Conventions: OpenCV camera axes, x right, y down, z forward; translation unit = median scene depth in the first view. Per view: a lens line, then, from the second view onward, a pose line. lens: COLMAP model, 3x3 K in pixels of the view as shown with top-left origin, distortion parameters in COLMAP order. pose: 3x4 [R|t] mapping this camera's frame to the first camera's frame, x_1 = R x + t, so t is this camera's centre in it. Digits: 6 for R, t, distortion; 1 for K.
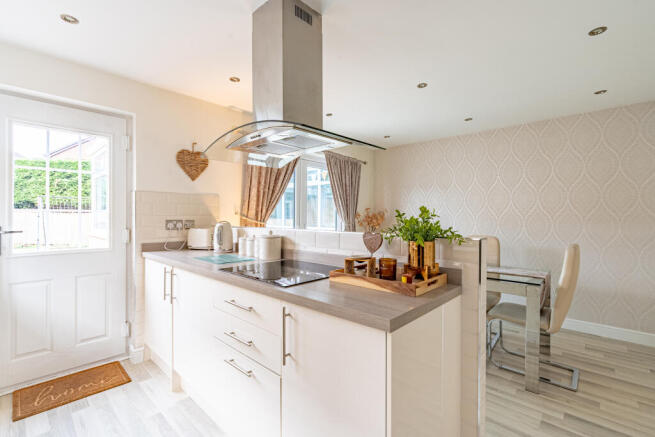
lens RADIAL K [[296.5, 0, 325.2], [0, 296.5, 216.1], [0, 0, 1]] dist [-0.001133, 0.000495]
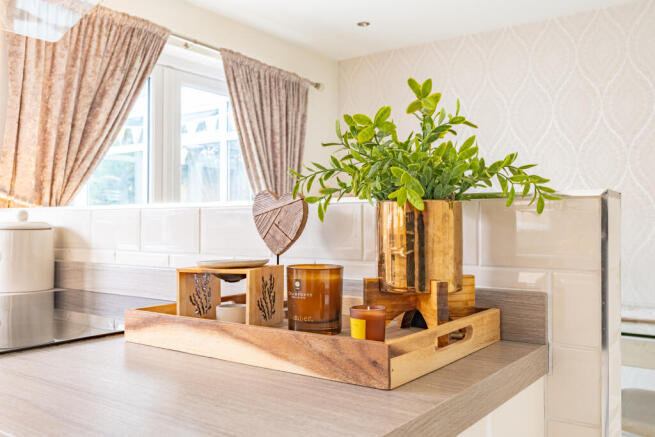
lens RADIAL K [[585.5, 0, 327.5], [0, 585.5, 218.5], [0, 0, 1]] dist [0.002003, 0.001318]
pose [[0.993114, -0.001510, 0.117139, 0.078908], [0.002402, 0.999969, -0.007479, 0.051537], [-0.117124, 0.007709, 0.993087, 0.203172]]
